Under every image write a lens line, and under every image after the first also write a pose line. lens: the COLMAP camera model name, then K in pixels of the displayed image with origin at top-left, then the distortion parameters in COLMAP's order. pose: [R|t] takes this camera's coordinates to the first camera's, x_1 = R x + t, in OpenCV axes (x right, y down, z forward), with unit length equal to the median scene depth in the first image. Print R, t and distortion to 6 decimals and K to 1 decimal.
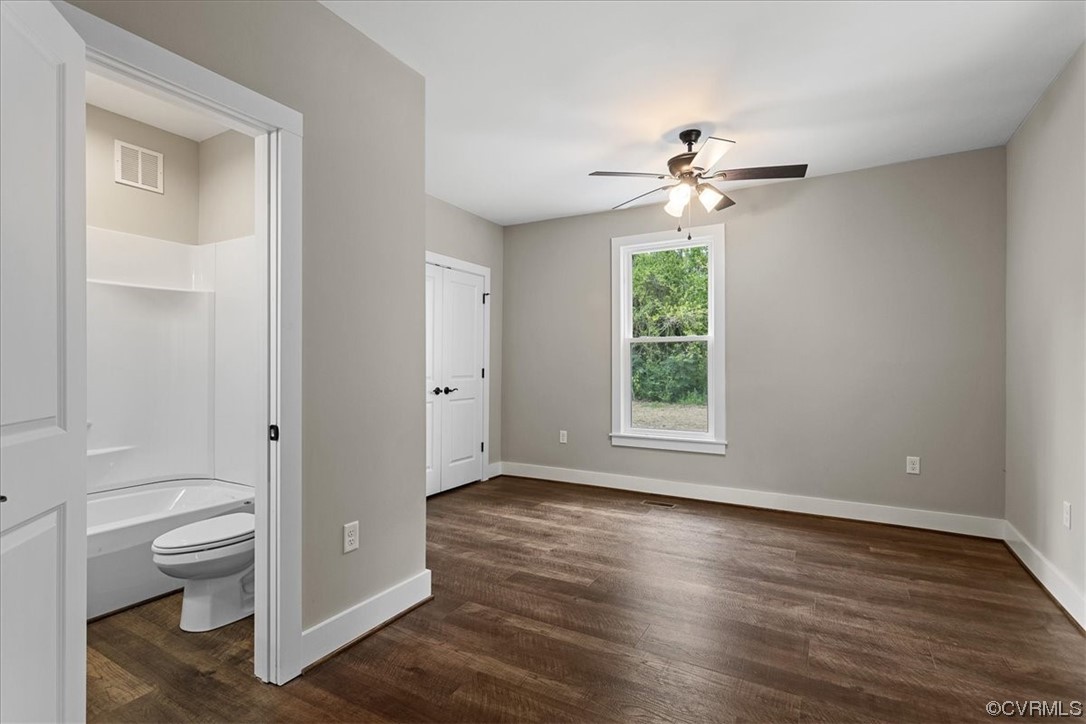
lens RADIAL K [[517.5, 0, 547.1], [0, 517.5, 360.5], [0, 0, 1]] dist [0.003119, 0.001350]
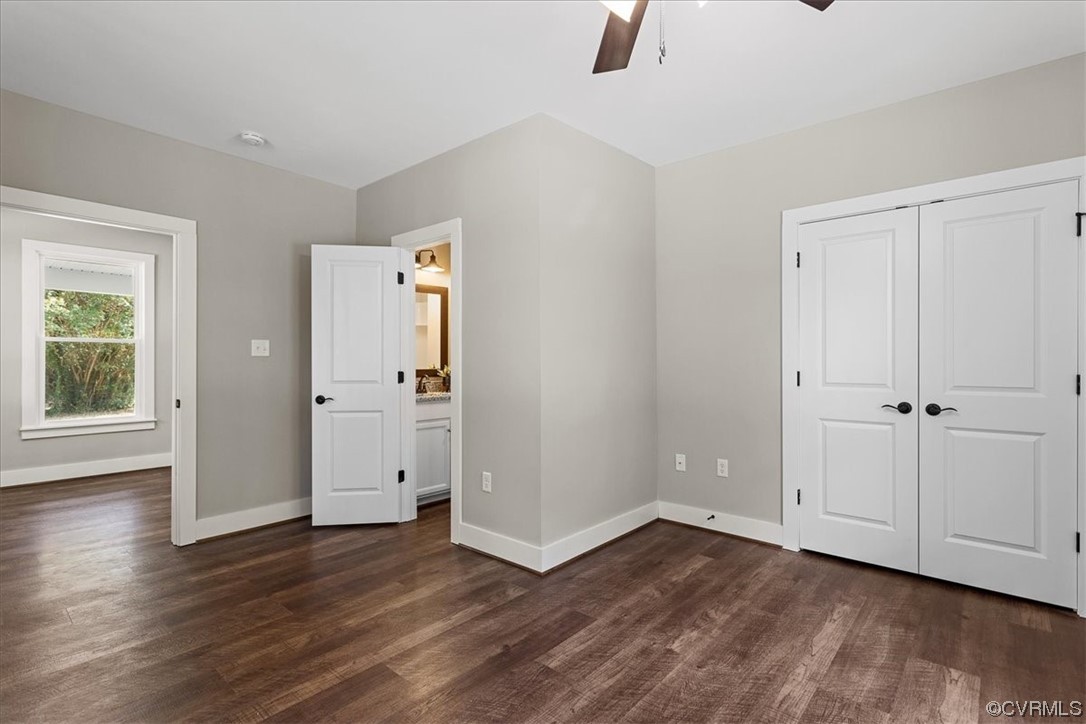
lens RADIAL K [[517.5, 0, 546.5], [0, 517.5, 361.8], [0, 0, 1]] dist [0.003119, 0.001350]
pose [[-0.206300, -0.000339, -0.978489, 0.916980], [0.004023, 0.999991, -0.001195, 0.004559], [0.978480, -0.004183, -0.206297, 1.326949]]
